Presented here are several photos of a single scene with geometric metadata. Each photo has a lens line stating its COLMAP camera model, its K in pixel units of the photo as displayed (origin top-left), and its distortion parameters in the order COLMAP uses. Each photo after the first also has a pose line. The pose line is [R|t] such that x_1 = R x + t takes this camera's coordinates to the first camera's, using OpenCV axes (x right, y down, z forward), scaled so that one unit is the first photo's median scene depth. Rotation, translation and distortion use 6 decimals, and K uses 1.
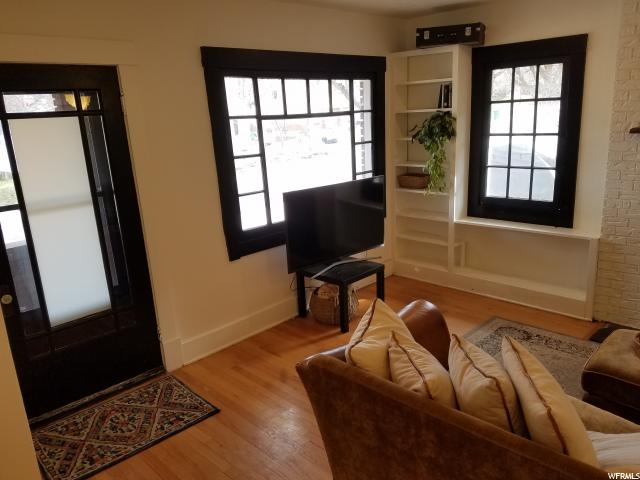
lens RADIAL K [[480.8, 0, 321.8], [0, 480.8, 256.1], [0, 0, 1]] dist [0.176548, -0.290126]
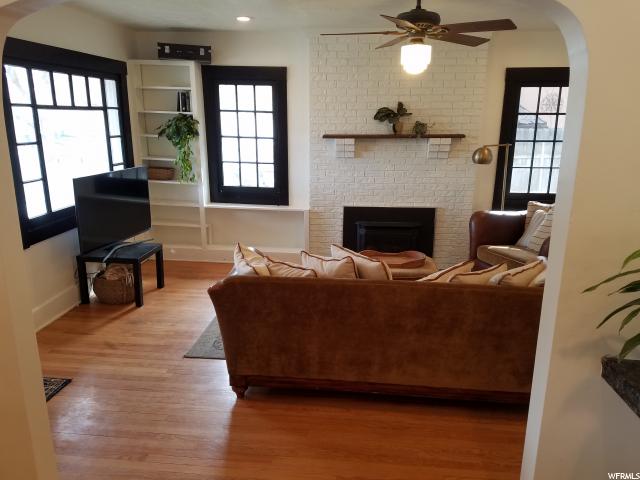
lens RADIAL K [[480.8, 0, 321.8], [0, 480.8, 256.1], [0, 0, 1]] dist [0.176548, -0.290126]
pose [[0.767404, -0.113678, 0.631006, -0.304126], [0.126319, 0.991674, 0.025030, 0.063466], [-0.628597, 0.060500, 0.775374, -0.126246]]
